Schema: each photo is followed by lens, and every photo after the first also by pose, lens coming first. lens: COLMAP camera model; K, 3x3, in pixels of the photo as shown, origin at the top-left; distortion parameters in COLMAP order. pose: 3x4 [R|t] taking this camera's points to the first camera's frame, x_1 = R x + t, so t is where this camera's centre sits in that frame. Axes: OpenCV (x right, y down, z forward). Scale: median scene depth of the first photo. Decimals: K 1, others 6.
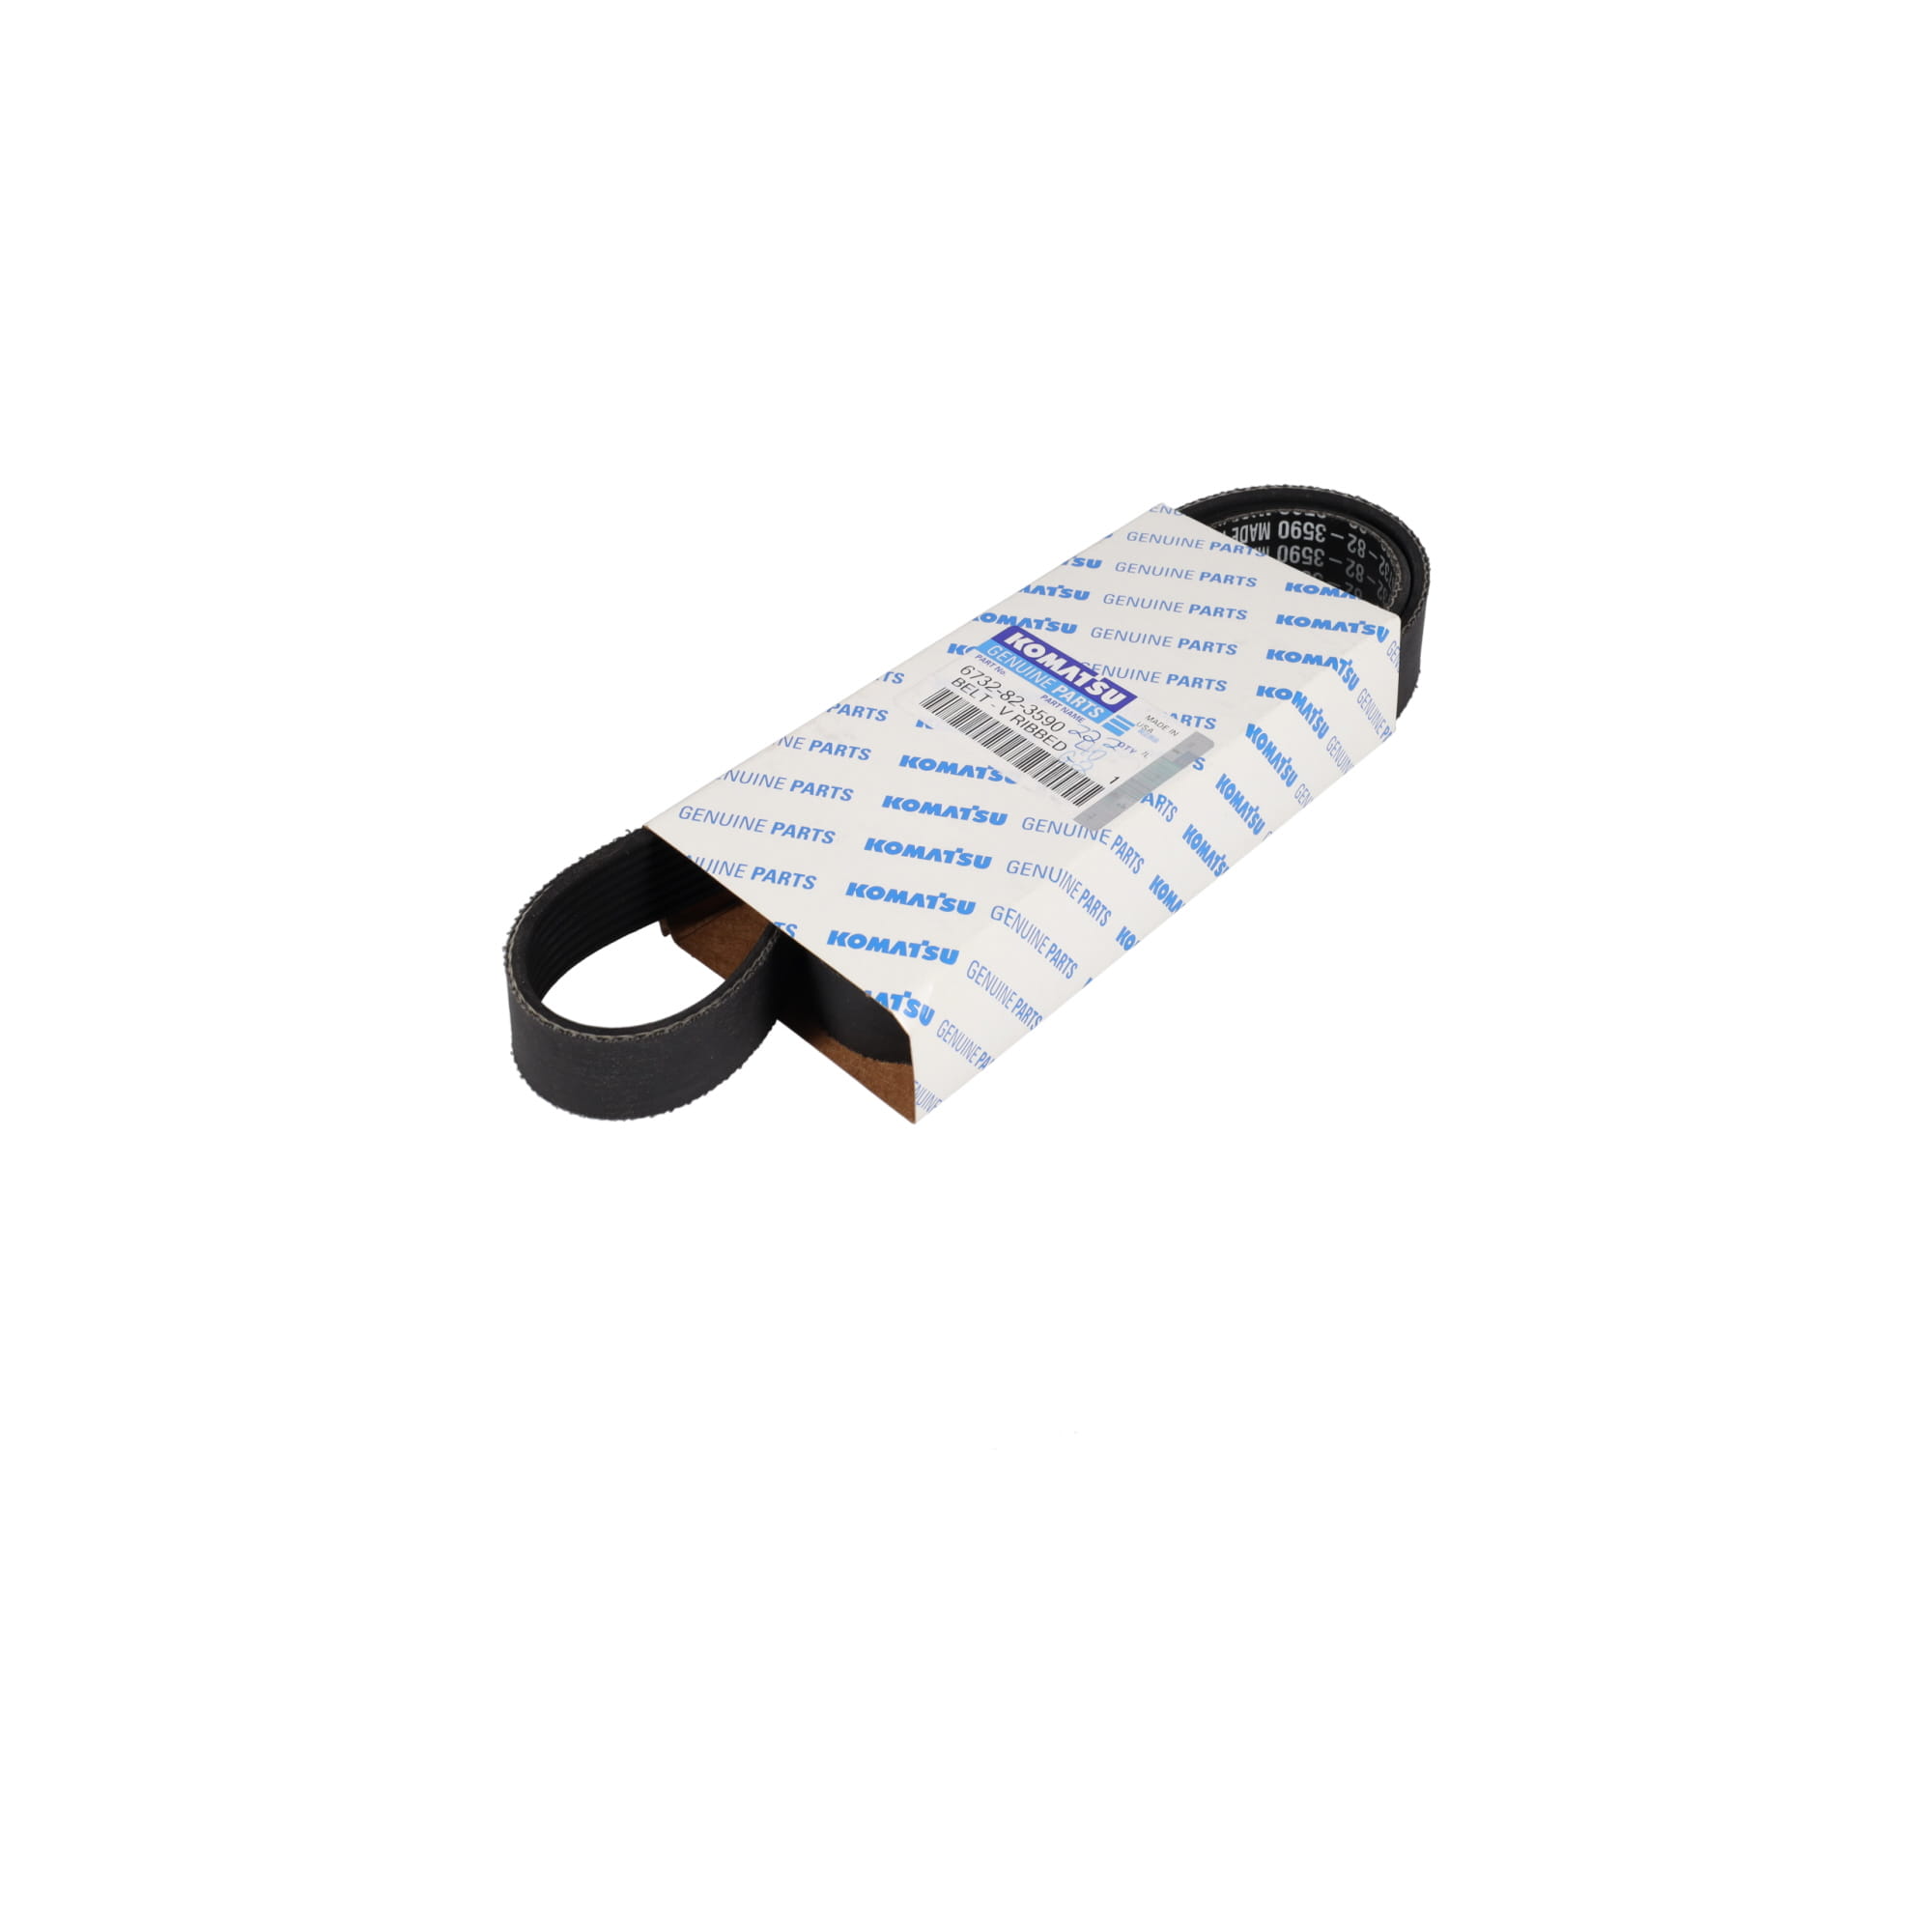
lens RADIAL K [[2257.3, 0, 1017.2], [0, 2257.3, 968.2], [0, 0, 1]] dist [0.013288, 0.003364]
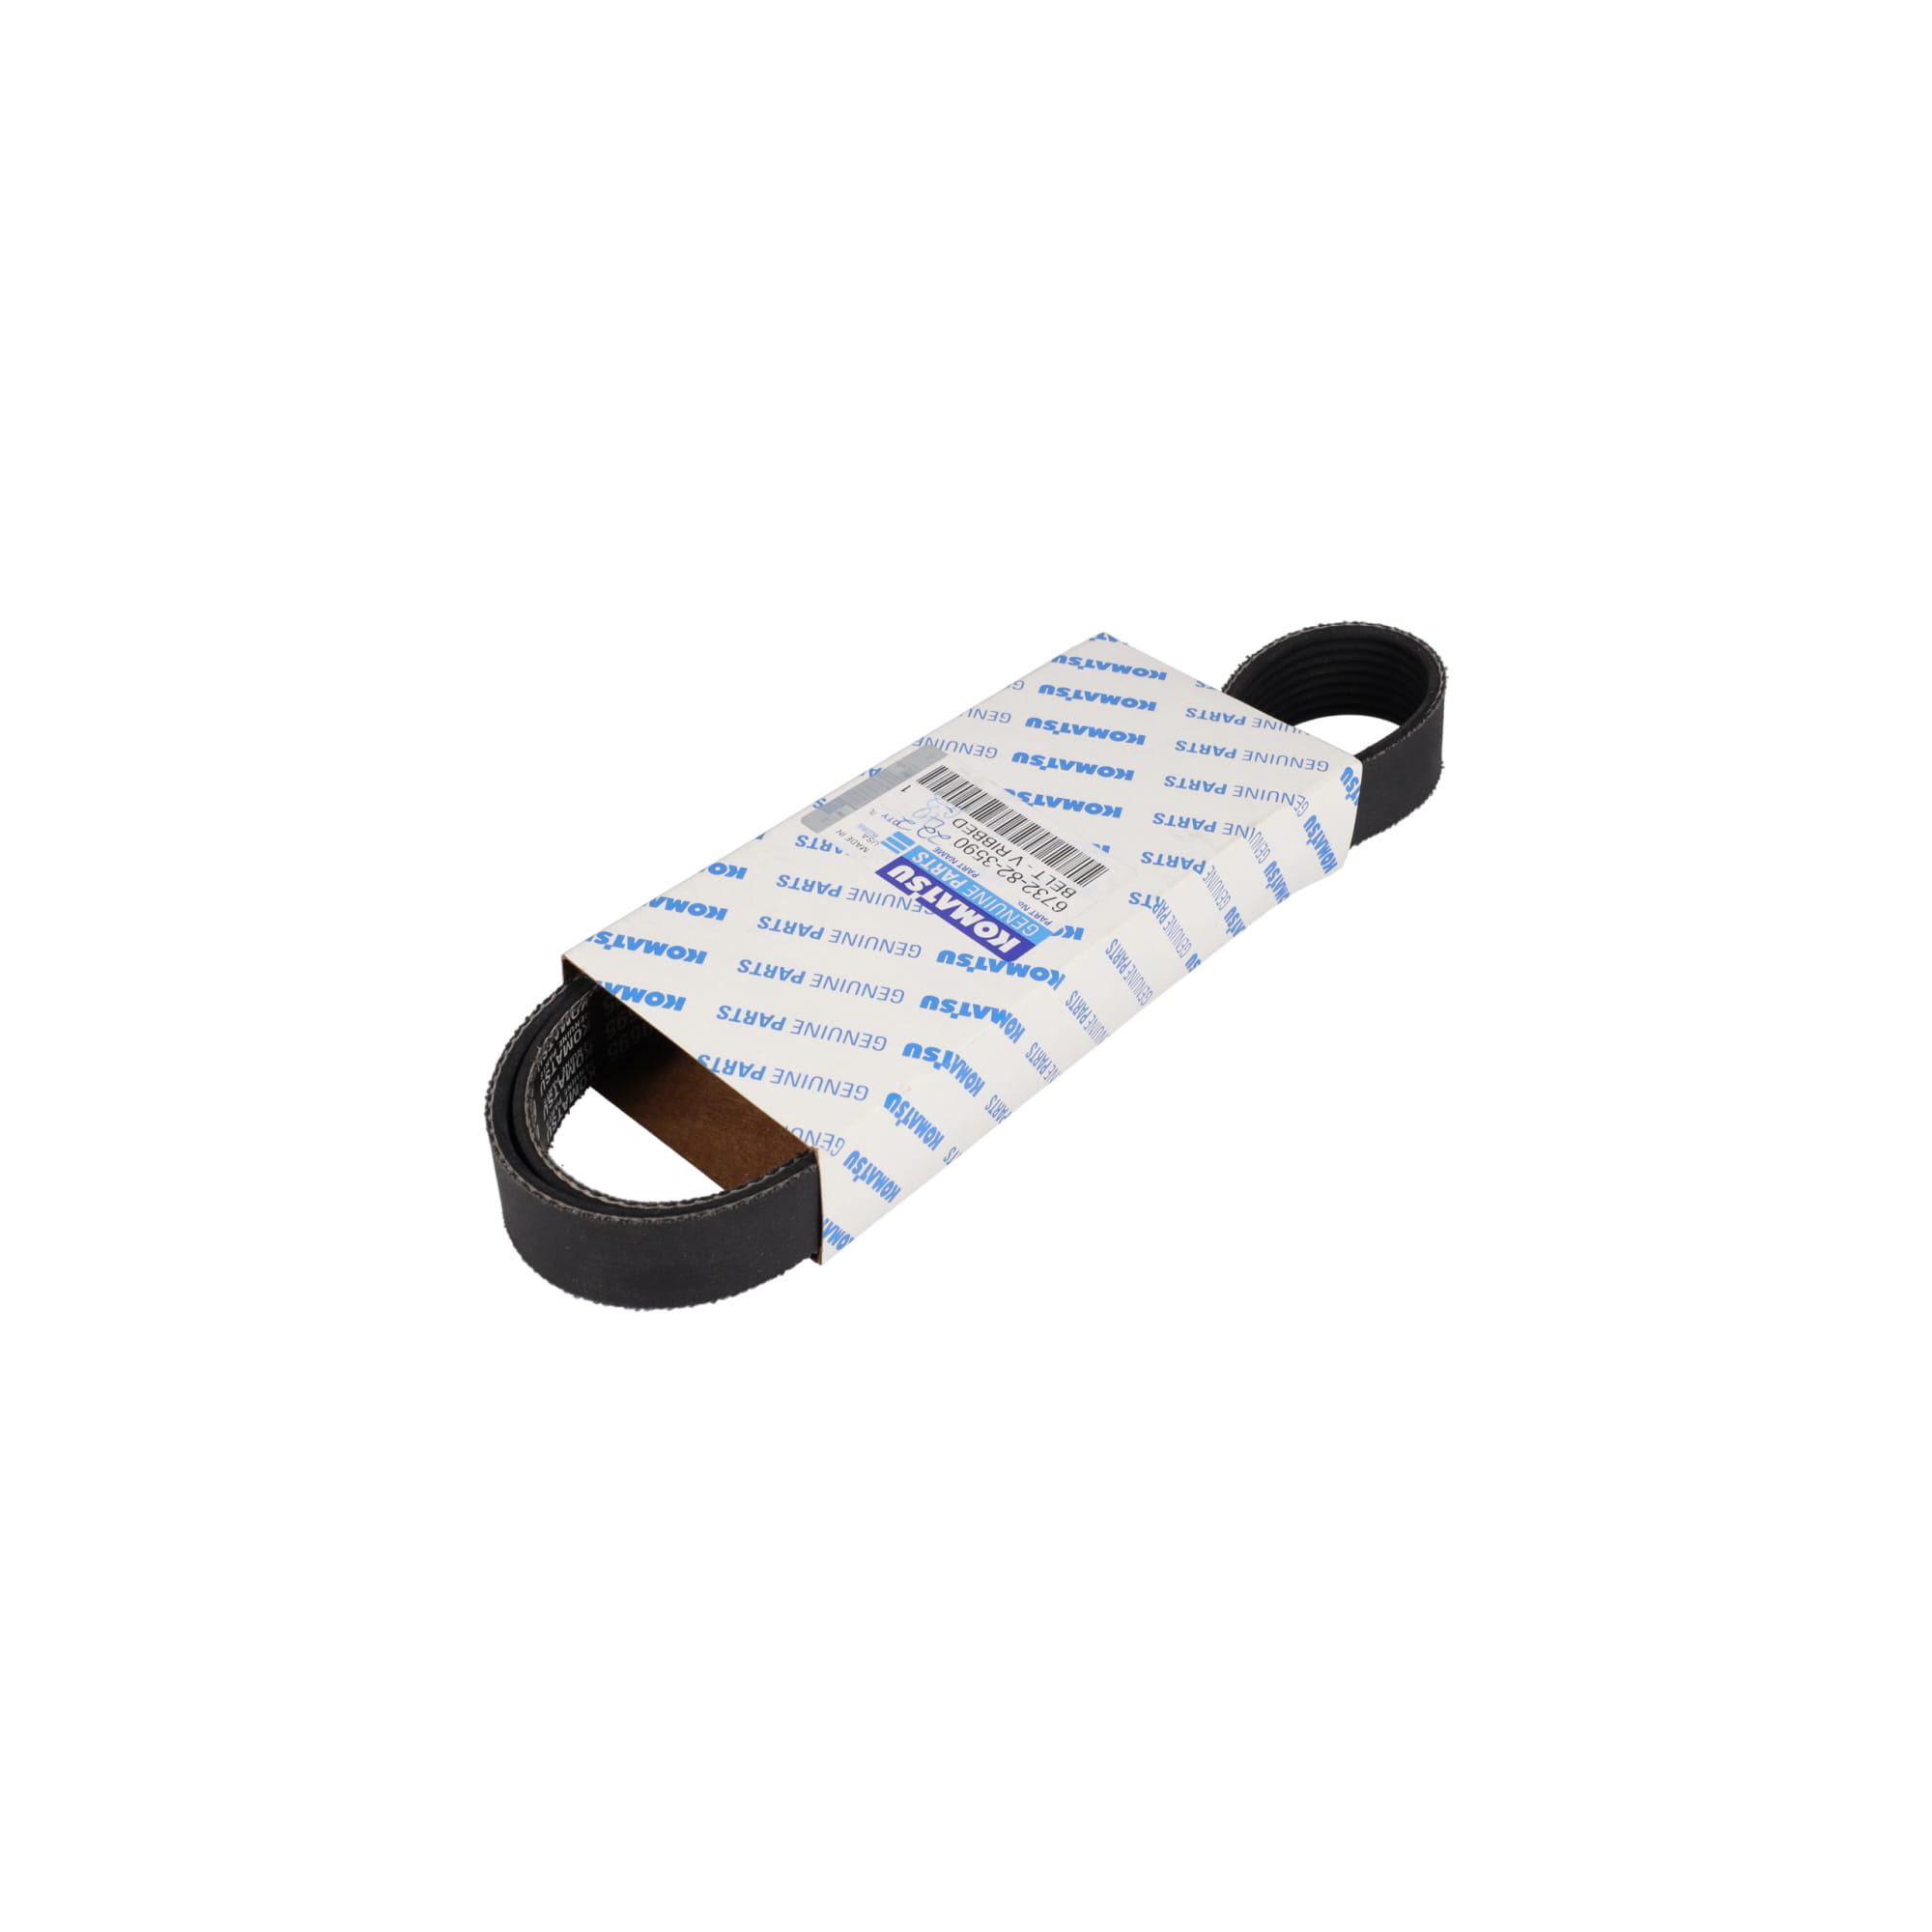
lens RADIAL K [[2525.6, 0, 966.0], [0, 2525.6, 966.0], [0, 0, 1]] dist [0.043820, 0.008983]
pose [[-0.999955, -0.006115, -0.007311, 0.023382], [-0.007411, 0.016410, 0.999838, -1.167413], [-0.005994, 0.999847, -0.016454, 1.062150]]
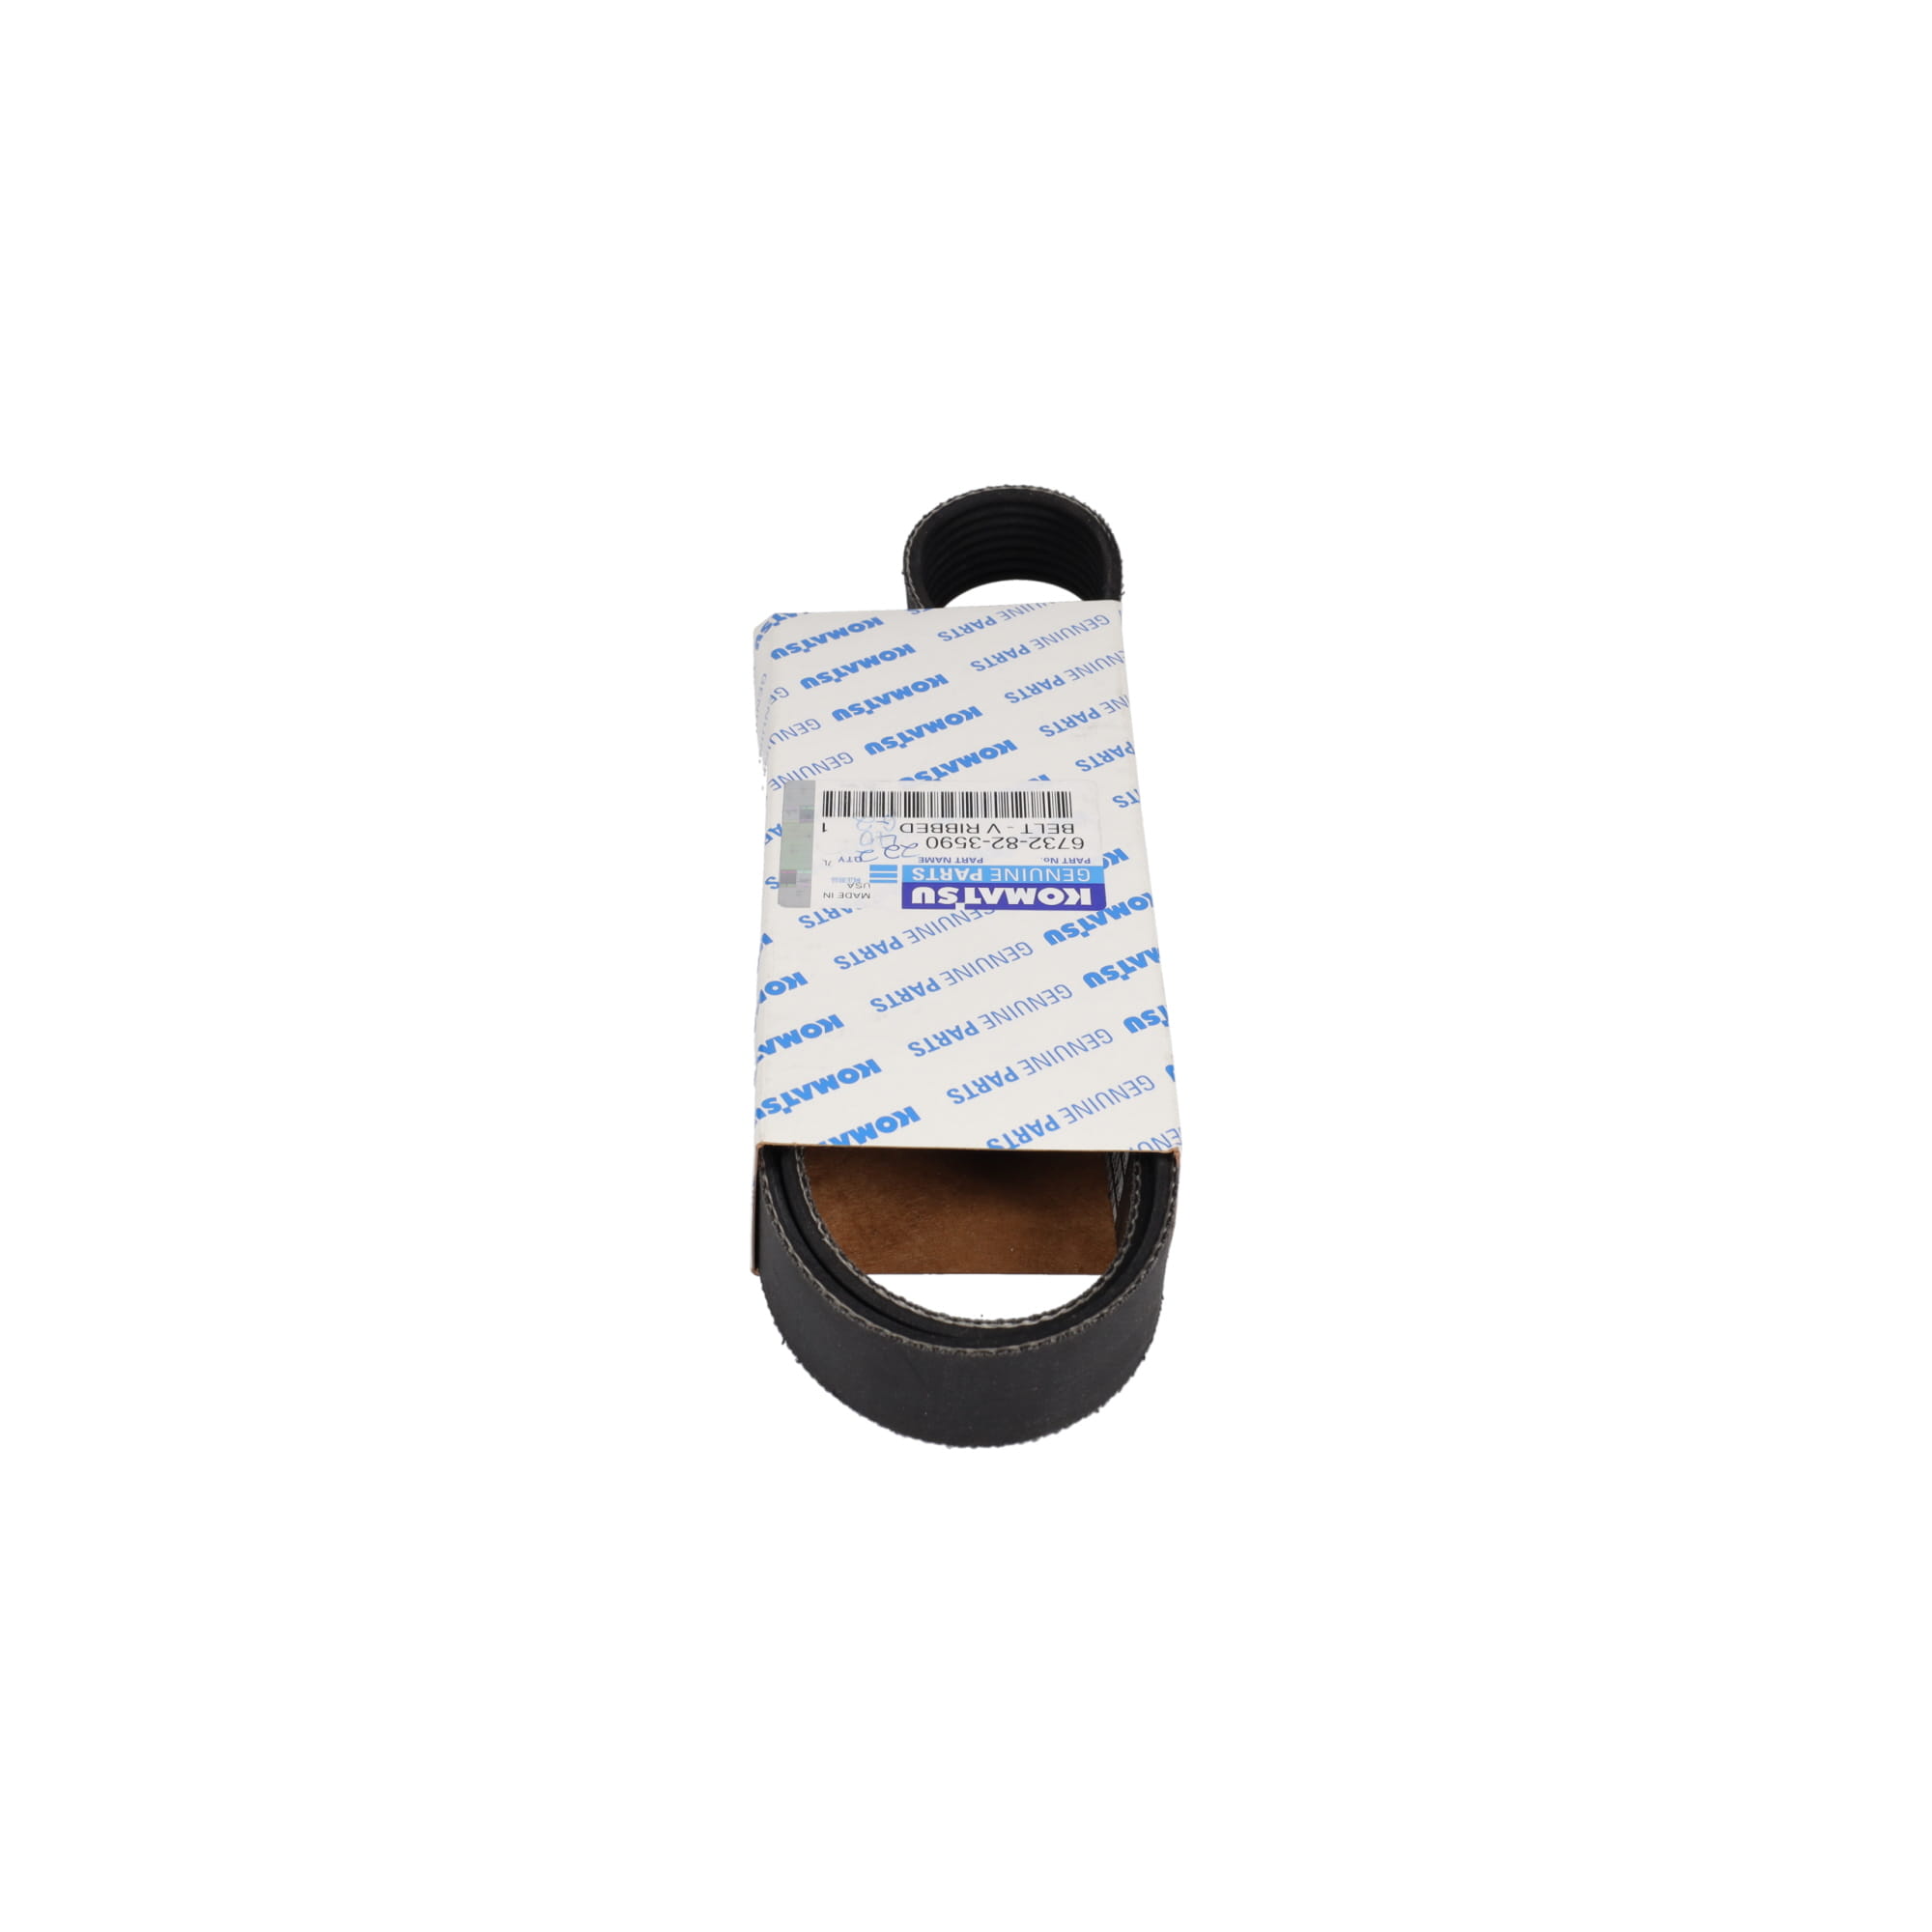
lens RADIAL K [[2749.2, 0, 932.0], [0, 2749.2, 968.1], [0, 0, 1]] dist [-0.008525, -0.010695]
pose [[-0.706580, 0.474702, -0.524789, 0.601122], [-0.516128, 0.161631, 0.841123, -0.996005], [0.484105, 0.865179, 0.130801, 0.895512]]
